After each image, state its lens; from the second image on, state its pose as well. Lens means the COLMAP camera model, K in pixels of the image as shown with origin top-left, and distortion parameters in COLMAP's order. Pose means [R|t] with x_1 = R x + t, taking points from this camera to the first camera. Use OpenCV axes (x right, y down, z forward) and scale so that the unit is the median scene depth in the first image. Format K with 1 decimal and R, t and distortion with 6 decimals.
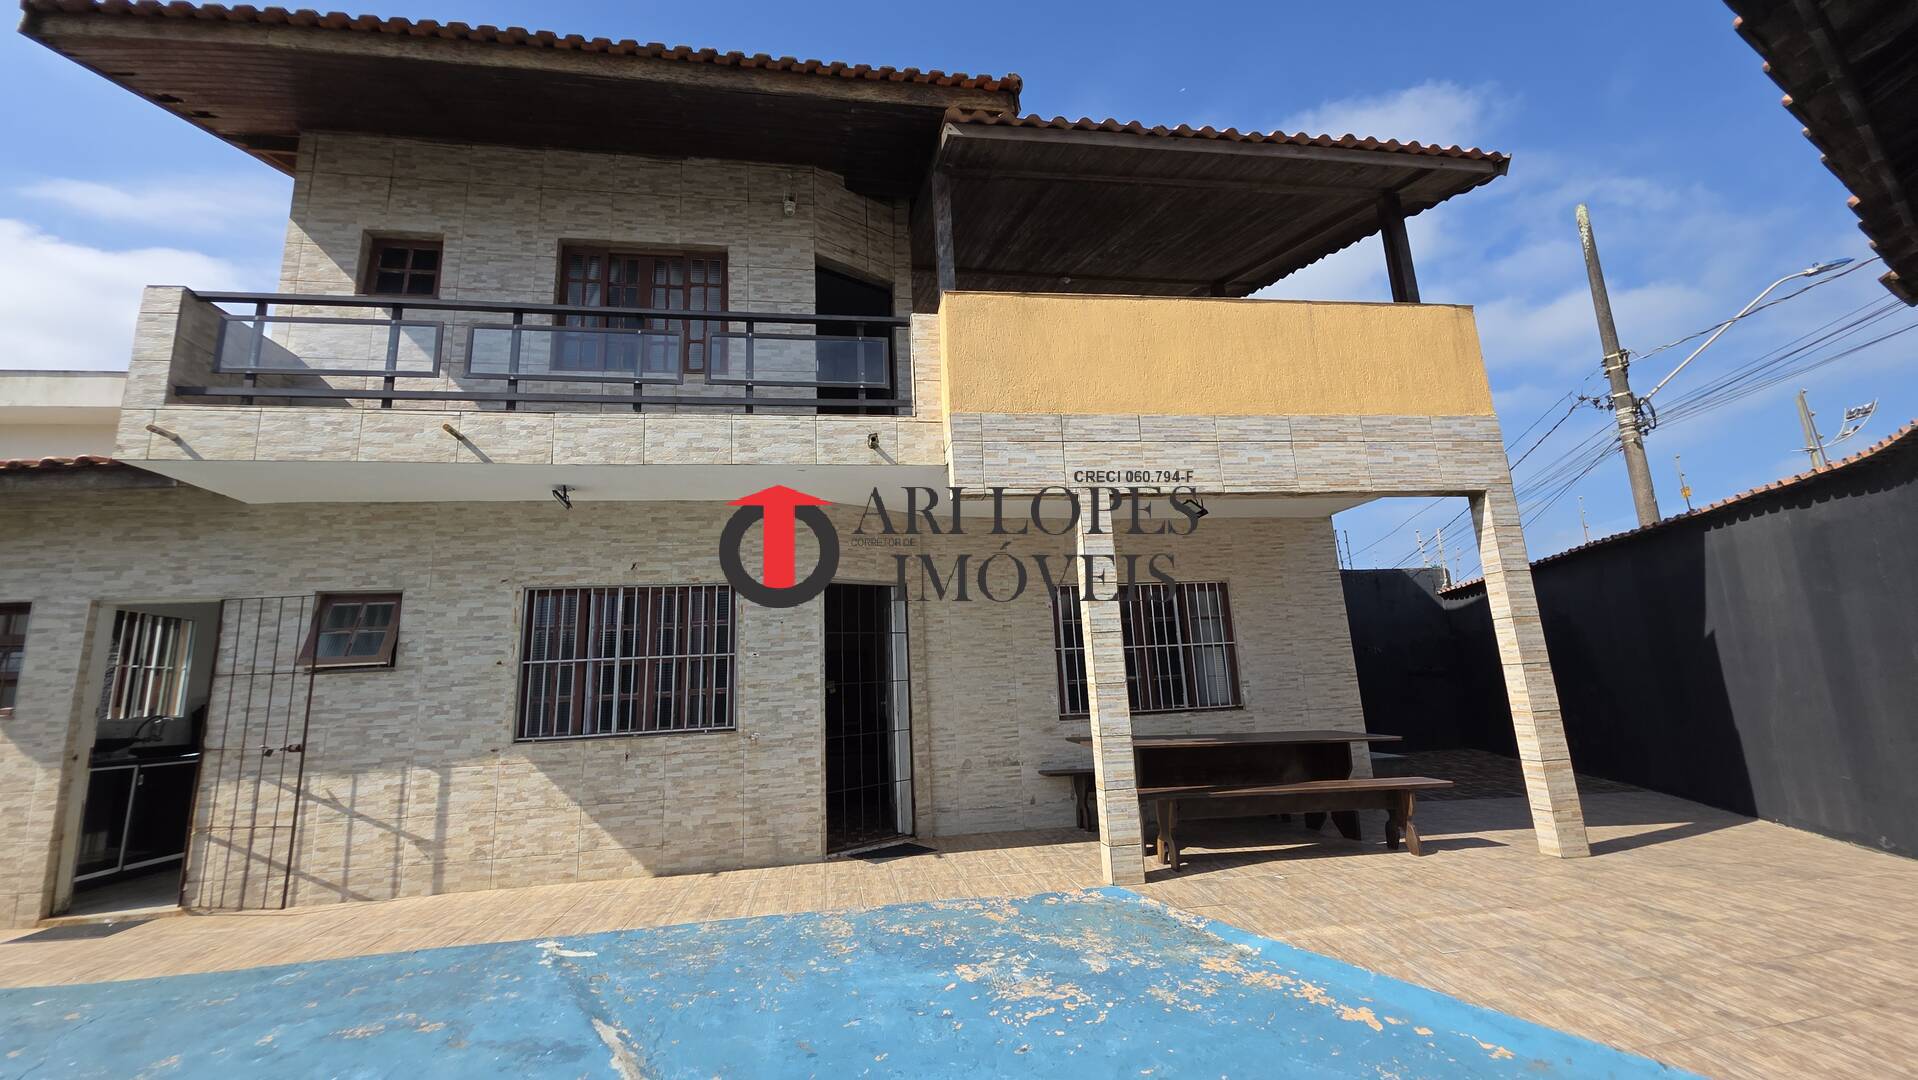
lens RADIAL K [[762.8, 0, 957.7], [0, 762.8, 531.8], [0, 0, 1]] dist [0.017048, -0.009528]
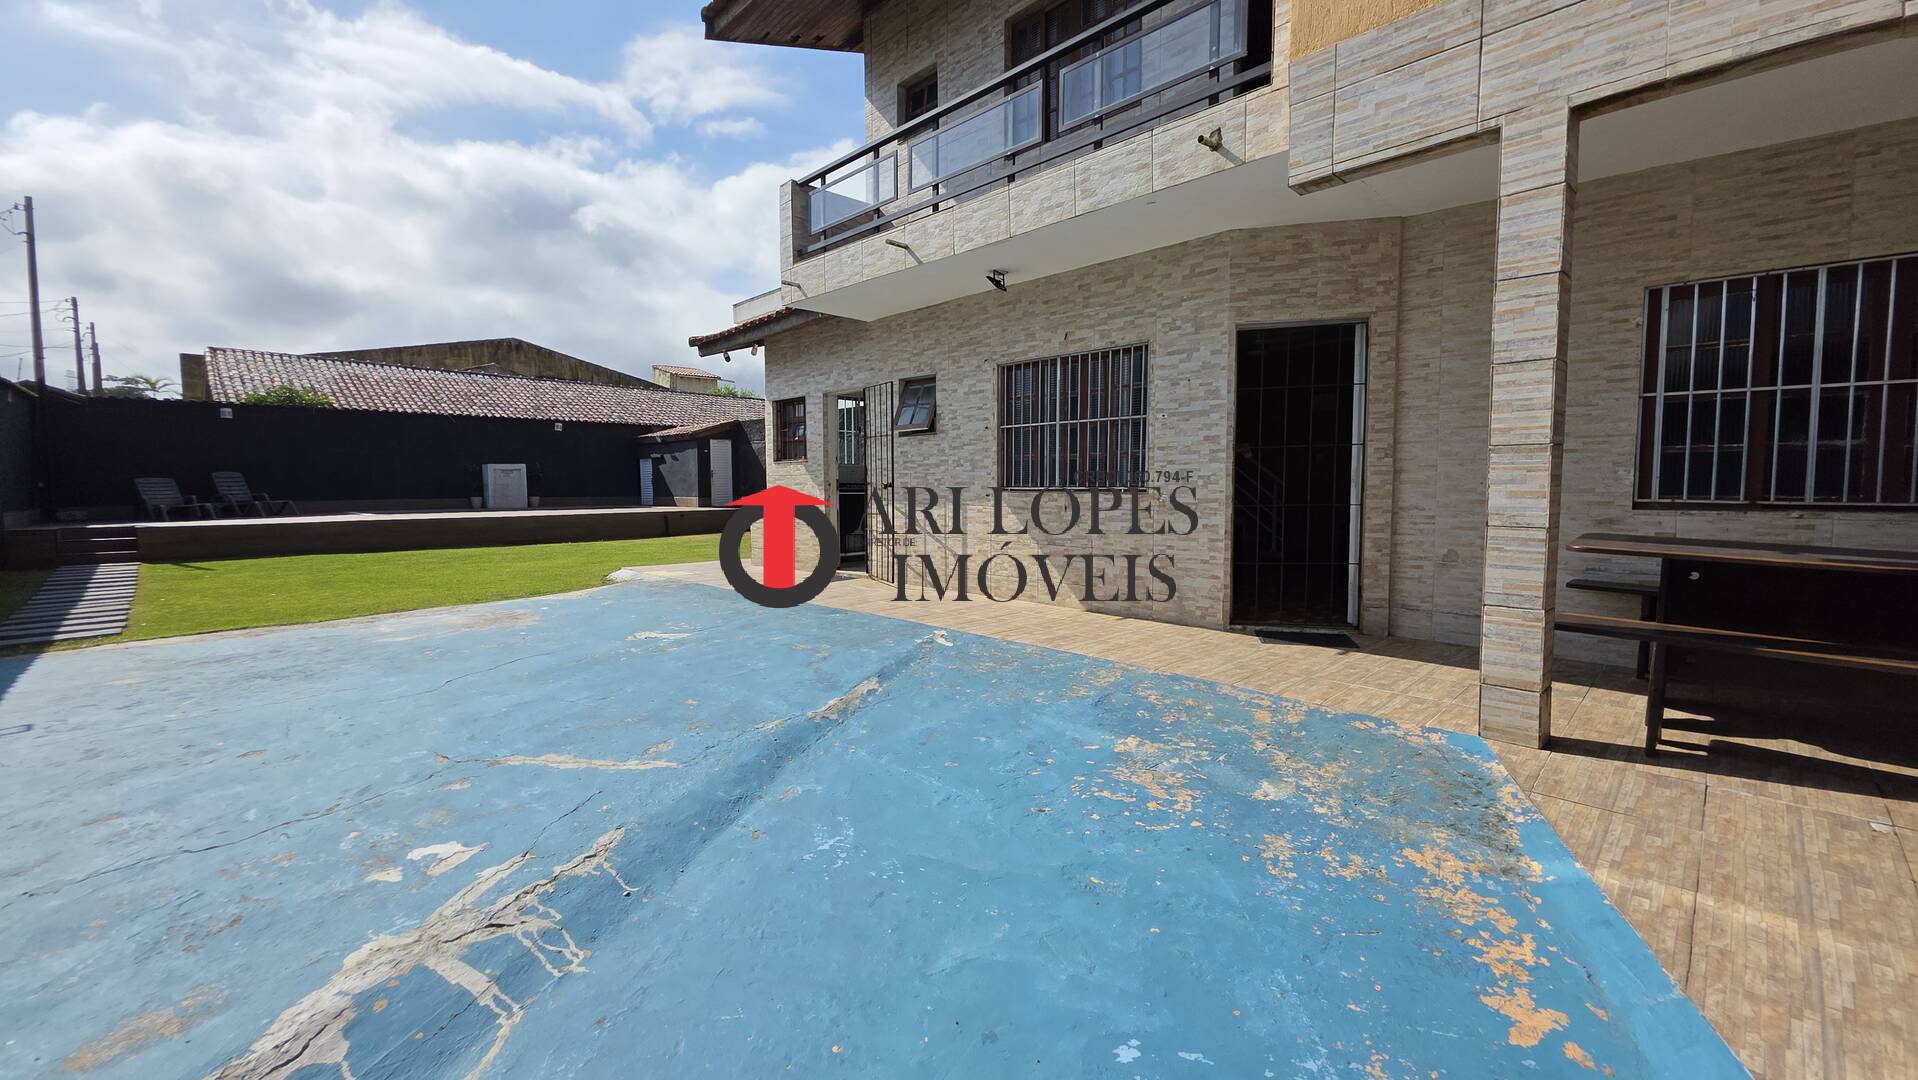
lens RADIAL K [[762.8, 0, 957.7], [0, 762.8, 531.8], [0, 0, 1]] dist [0.017048, -0.009528]
pose [[0.570686, 0.097404, -0.815371, 0.433276], [0.142976, 0.965988, 0.215466, 0.064666], [0.808626, -0.239542, 0.537349, 0.270381]]
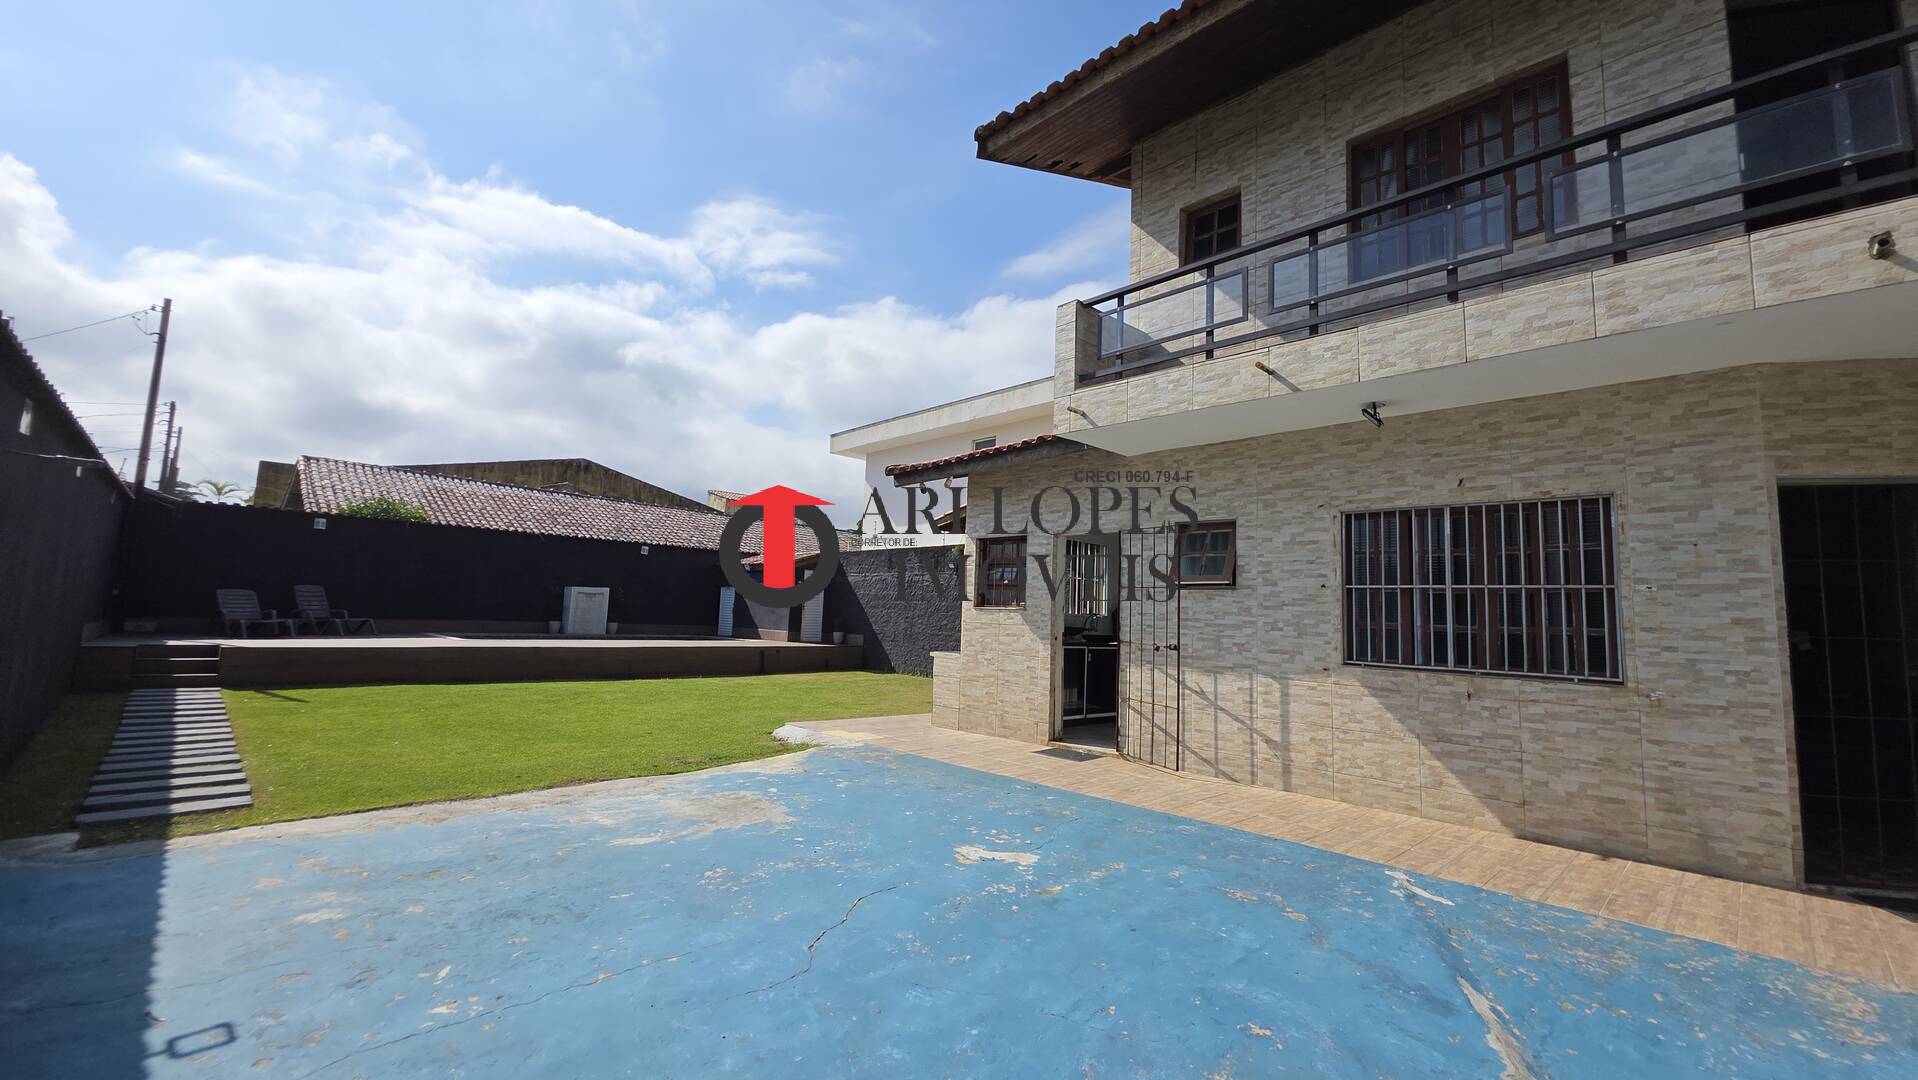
lens RADIAL K [[755.3, 0, 959.3], [0, 755.3, 531.7], [0, 0, 1]] dist [0.013318, -0.008685]
pose [[0.561031, -0.022027, -0.827502, -0.032713], [0.103155, 0.993714, 0.043485, 0.004876], [0.821343, -0.109758, 0.559776, 0.043261]]
